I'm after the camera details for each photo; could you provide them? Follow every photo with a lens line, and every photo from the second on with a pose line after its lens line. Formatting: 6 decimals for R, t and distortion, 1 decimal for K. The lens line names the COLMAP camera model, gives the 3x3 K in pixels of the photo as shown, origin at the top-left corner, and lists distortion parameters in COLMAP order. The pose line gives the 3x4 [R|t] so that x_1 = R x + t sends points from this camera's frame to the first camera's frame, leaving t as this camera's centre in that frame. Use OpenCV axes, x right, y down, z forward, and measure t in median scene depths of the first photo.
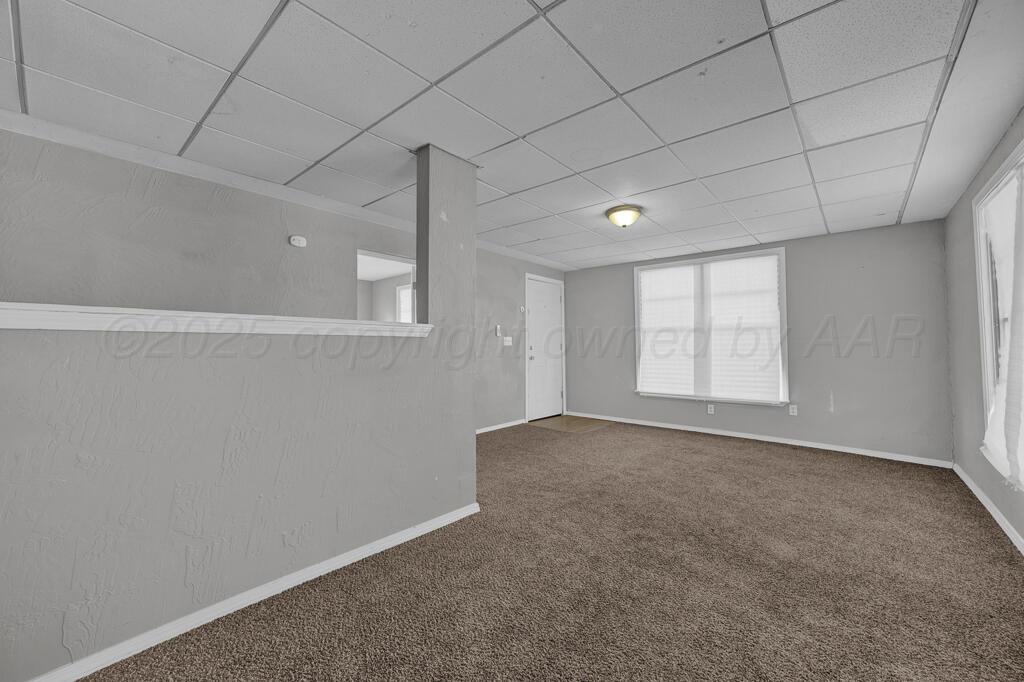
lens RADIAL K [[406.1, 0, 503.6], [0, 406.1, 333.9], [0, 0, 1]] dist [-0.001880, 0.000007]
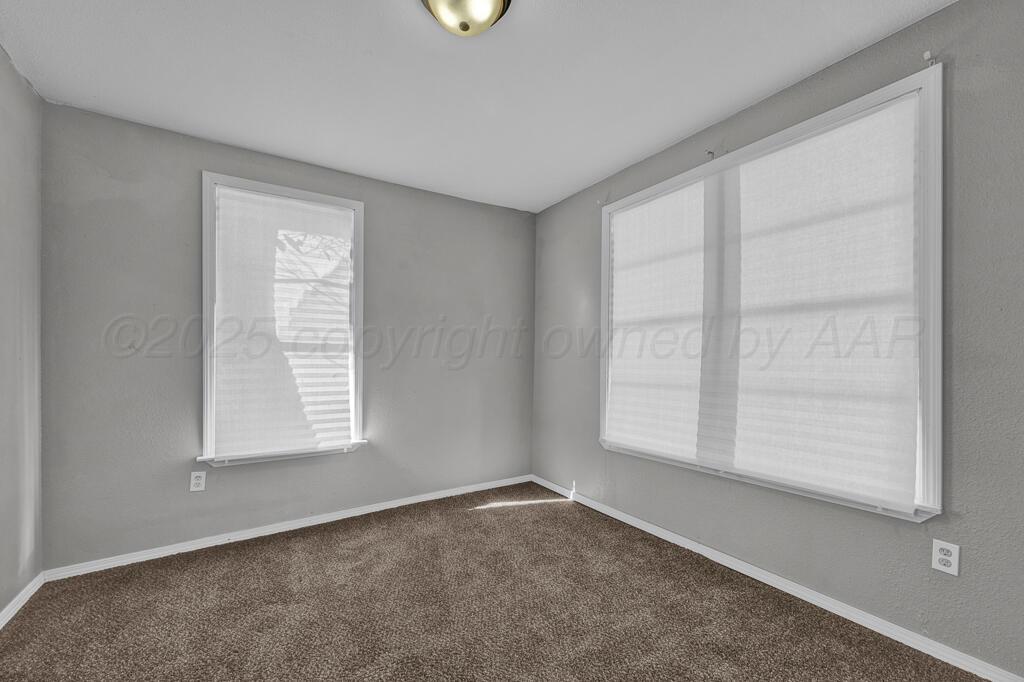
lens RADIAL K [[406.1, 0, 518.5], [0, 406.1, 347.5], [0, 0, 1]] dist [-0.001880, 0.000007]
pose [[0.968263, 0.002168, -0.249925, 0.385817], [0.006227, 0.999443, 0.032793, 0.006627], [0.249857, -0.033308, 0.967710, 0.504795]]
